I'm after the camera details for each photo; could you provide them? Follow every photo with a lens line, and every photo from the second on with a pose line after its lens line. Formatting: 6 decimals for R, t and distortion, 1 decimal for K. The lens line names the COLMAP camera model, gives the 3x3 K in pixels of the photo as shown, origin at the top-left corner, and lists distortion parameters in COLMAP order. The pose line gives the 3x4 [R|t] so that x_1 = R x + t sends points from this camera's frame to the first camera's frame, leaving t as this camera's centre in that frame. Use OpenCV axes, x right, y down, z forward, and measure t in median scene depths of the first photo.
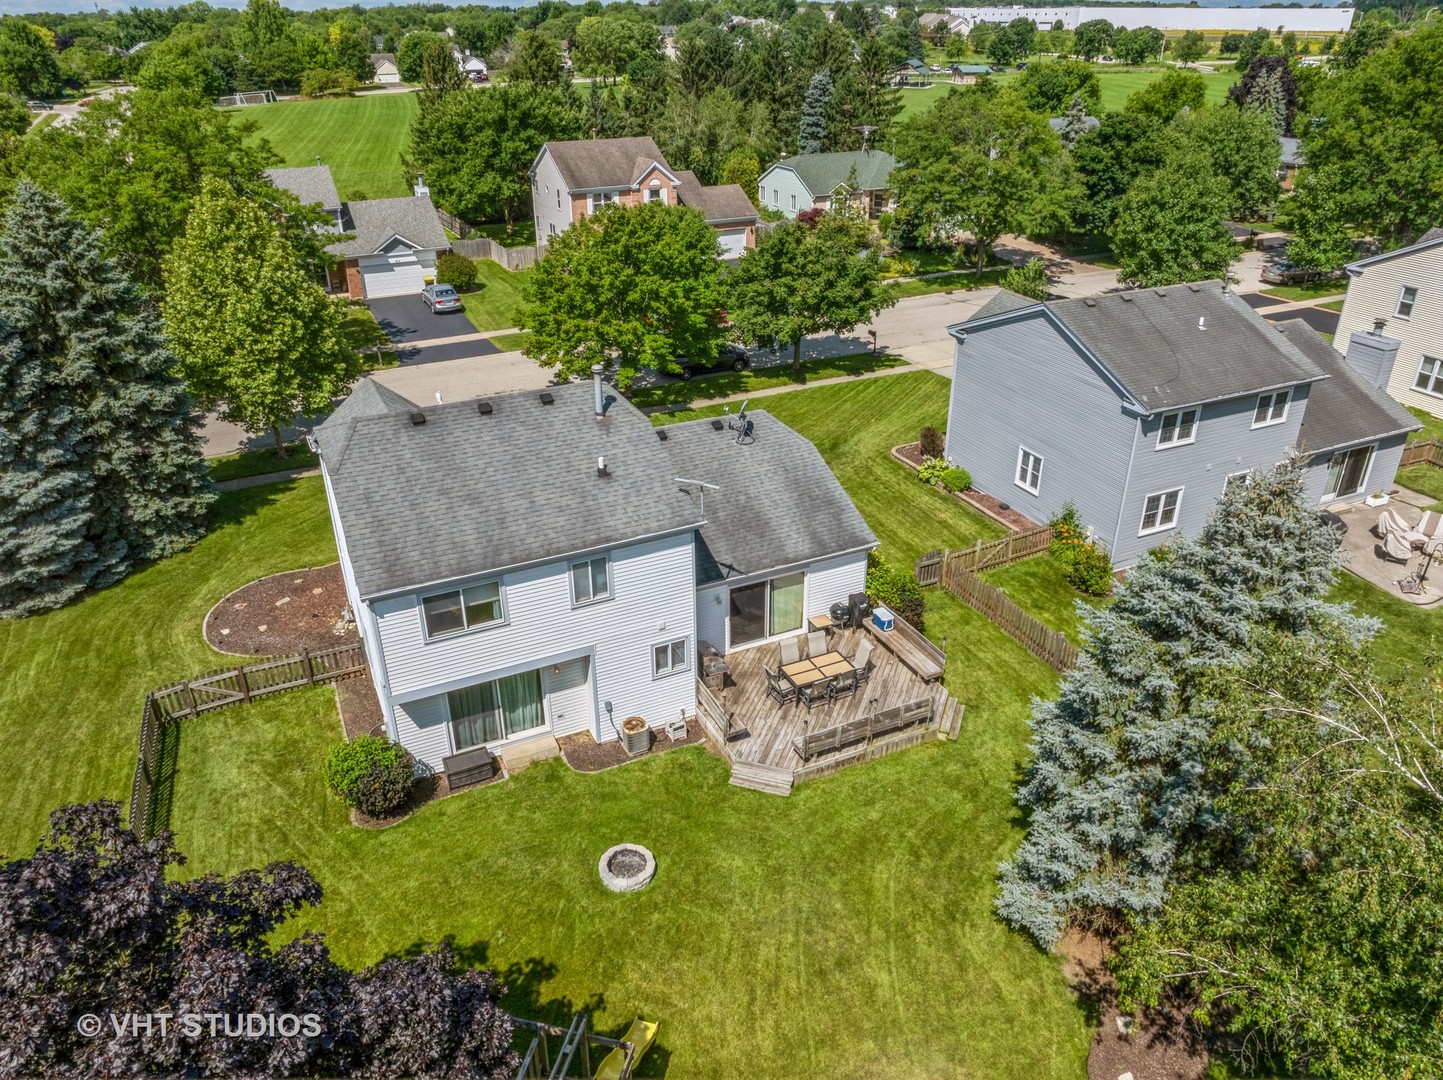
lens RADIAL K [[1026.6, 0, 714.4], [0, 1026.6, 534.2], [0, 0, 1]] dist [-0.047858, 0.020648]
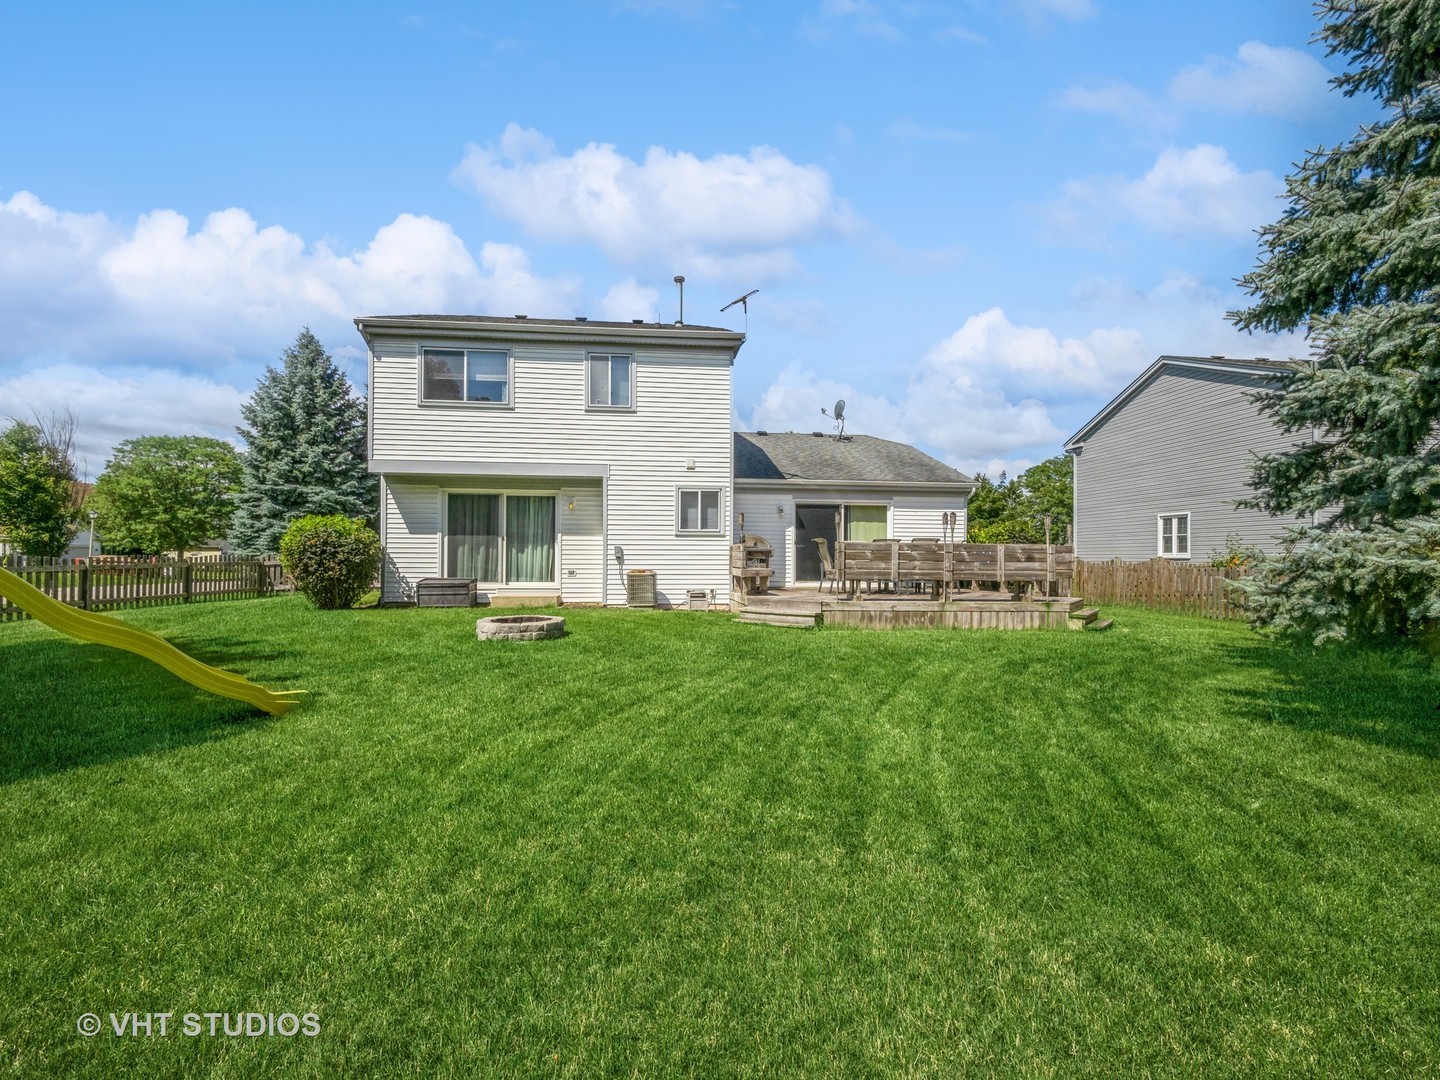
lens RADIAL K [[612.7, 0, 700.9], [0, 612.7, 550.8], [0, 0, 1]] dist [-0.005266, -0.000140]
pose [[0.940252, 0.011318, -0.340290, 0.116707], [-0.168301, 0.884257, -0.435619, 0.329680], [0.295974, 0.466863, 0.833330, 0.523253]]
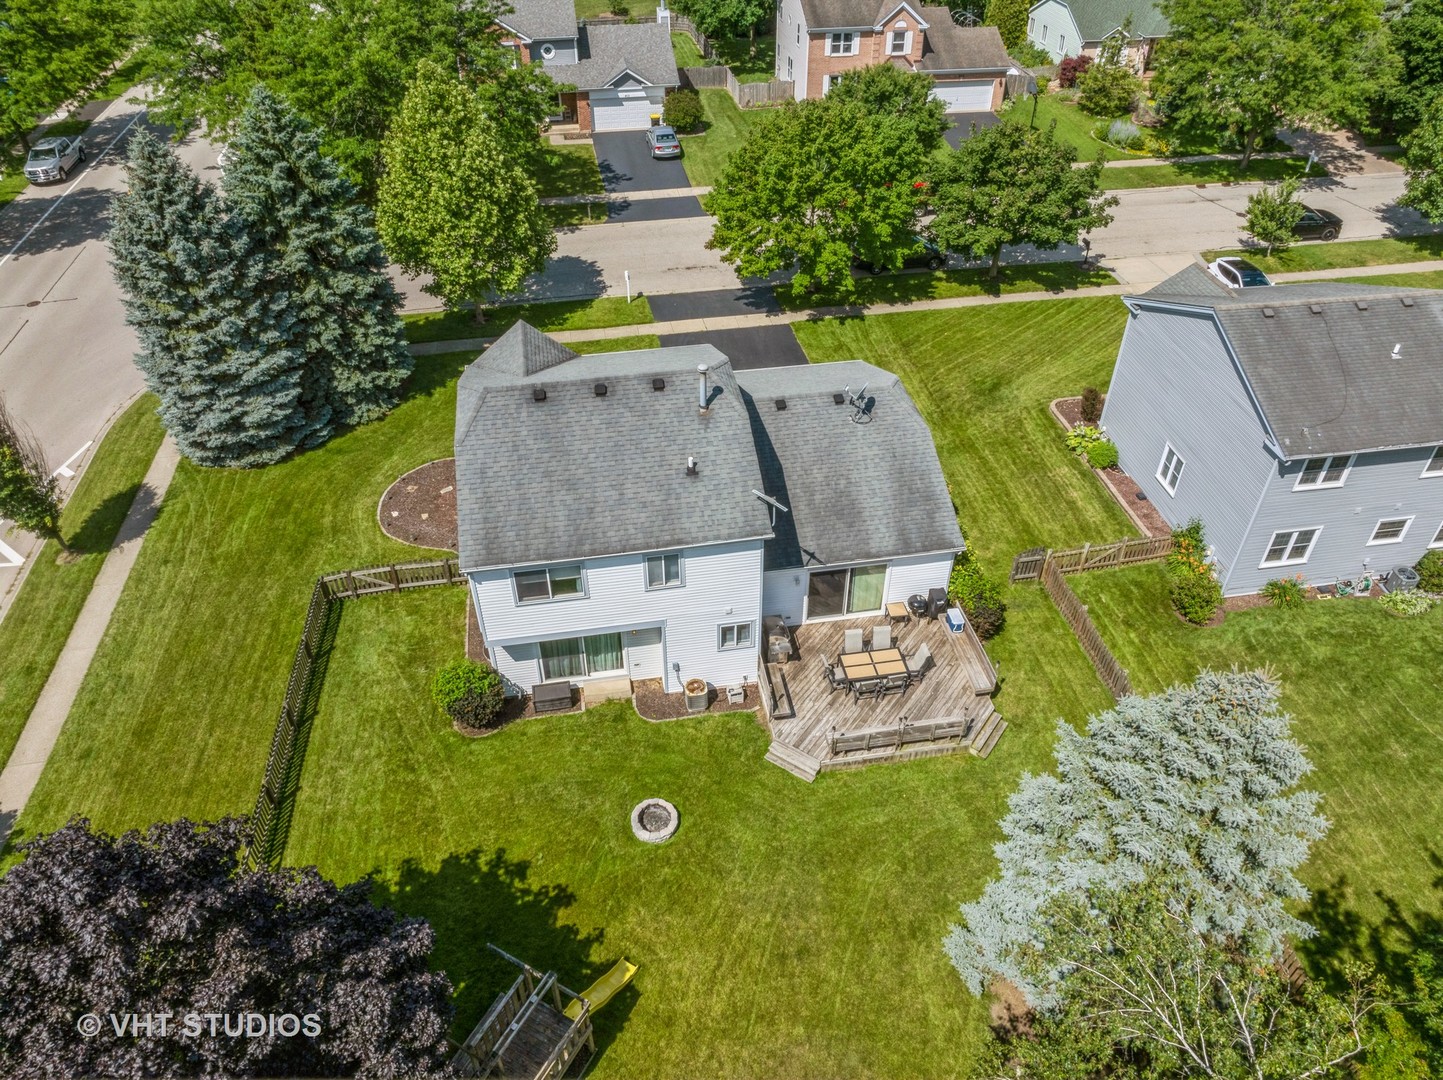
lens RADIAL K [[1026.6, 0, 710.6], [0, 1026.6, 534.4], [0, 0, 1]] dist [-0.047858, 0.020648]
pose [[0.962190, 0.173552, -0.209928, 0.128398], [-0.125333, 0.966386, 0.224476, -0.205265], [0.241830, -0.189678, 0.951599, -0.038474]]
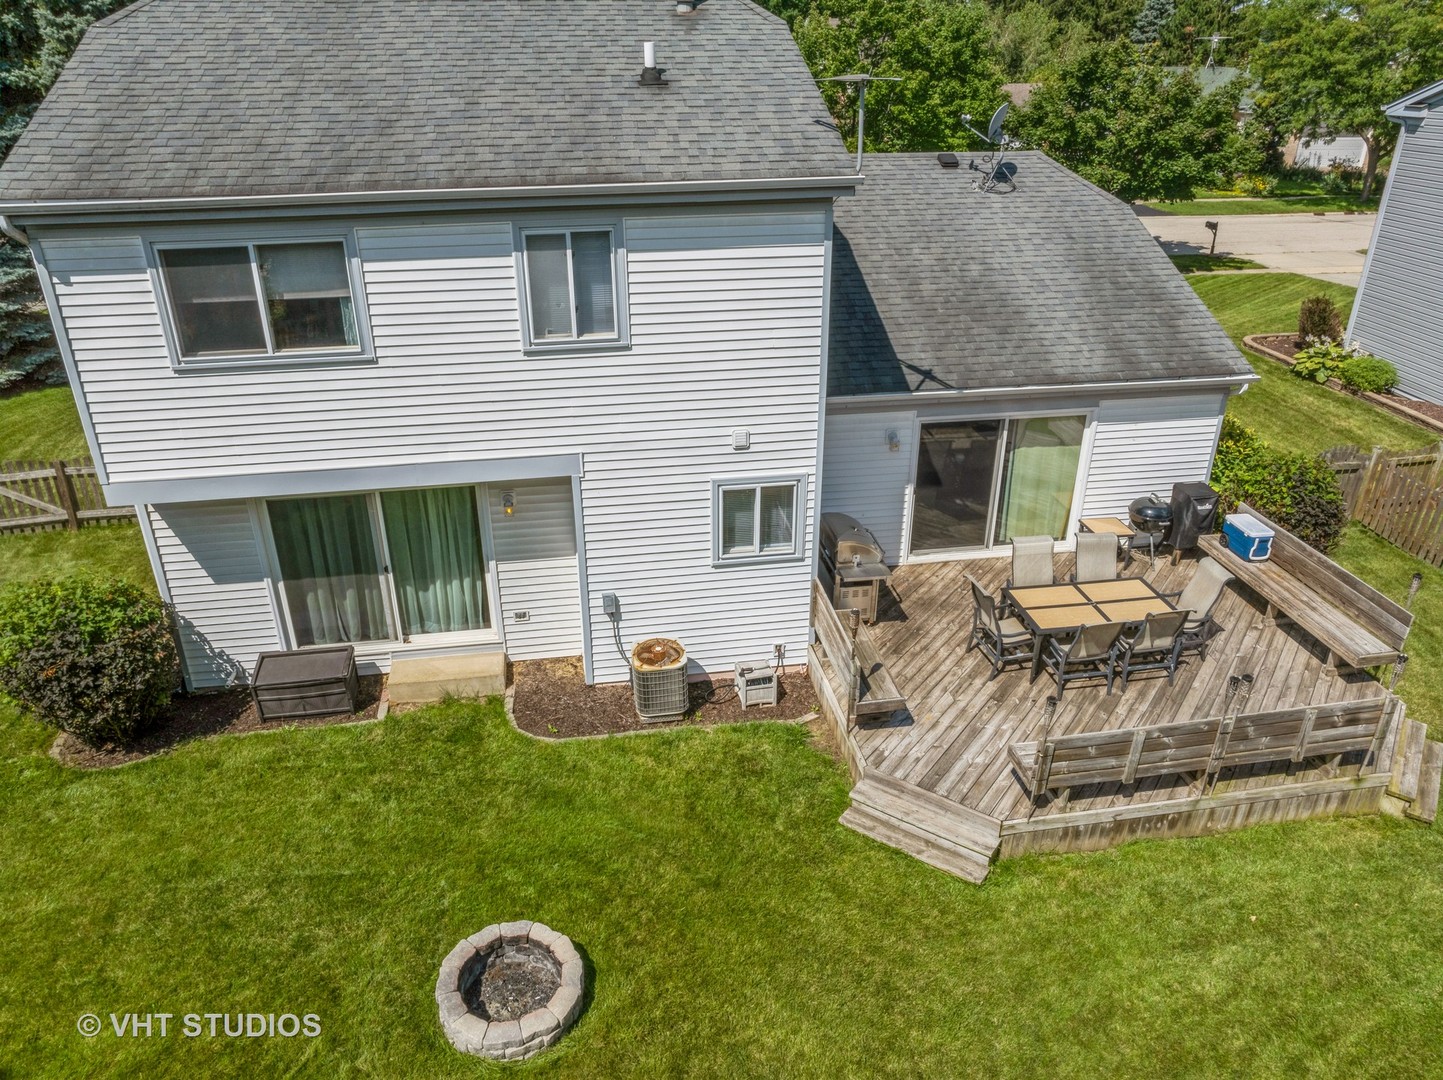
lens RADIAL K [[1026.6, 0, 712.7], [0, 1026.6, 531.9], [0, 0, 1]] dist [-0.047858, 0.020648]
pose [[0.961168, 0.127531, -0.244728, 0.043486], [-0.131702, 0.991289, -0.000684, 0.113352], [0.242509, 0.032889, 0.969591, 0.493089]]
